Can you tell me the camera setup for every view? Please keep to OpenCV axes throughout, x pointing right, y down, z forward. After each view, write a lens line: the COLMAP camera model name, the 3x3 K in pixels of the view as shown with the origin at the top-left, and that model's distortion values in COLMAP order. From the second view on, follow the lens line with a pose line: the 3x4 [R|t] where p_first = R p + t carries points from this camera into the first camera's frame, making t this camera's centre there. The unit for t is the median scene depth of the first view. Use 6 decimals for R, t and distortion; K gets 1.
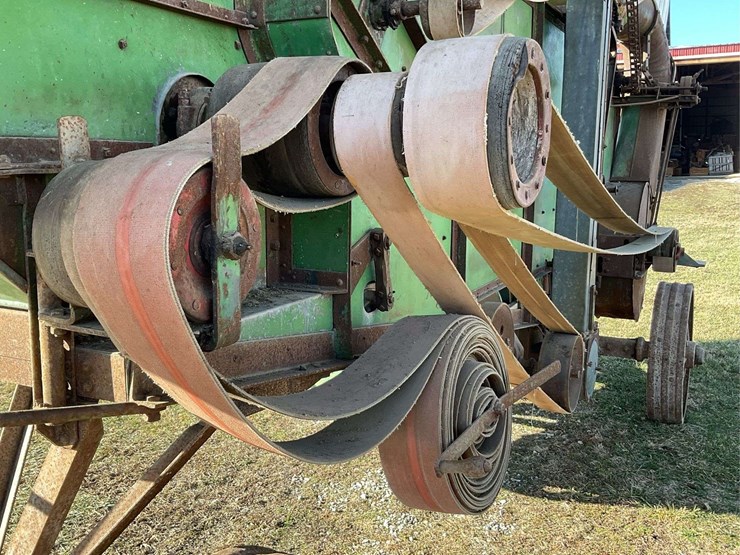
lens RADIAL K [[826.1, 0, 359.3], [0, 826.1, 278.1], [0, 0, 1]] dist [0.079184, -0.035787]
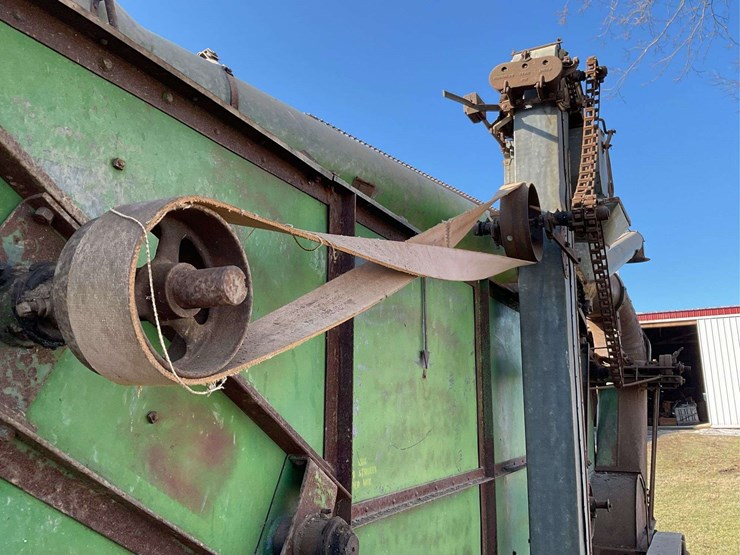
lens RADIAL K [[625.0, 0, 366.7], [0, 625.0, 279.0], [0, 0, 1]] dist [0.094240, -0.185363]
pose [[0.999328, -0.015394, -0.033251, 0.090373], [0.004173, 0.949378, -0.314109, -0.104613], [0.036403, 0.313759, 0.948804, 0.311101]]
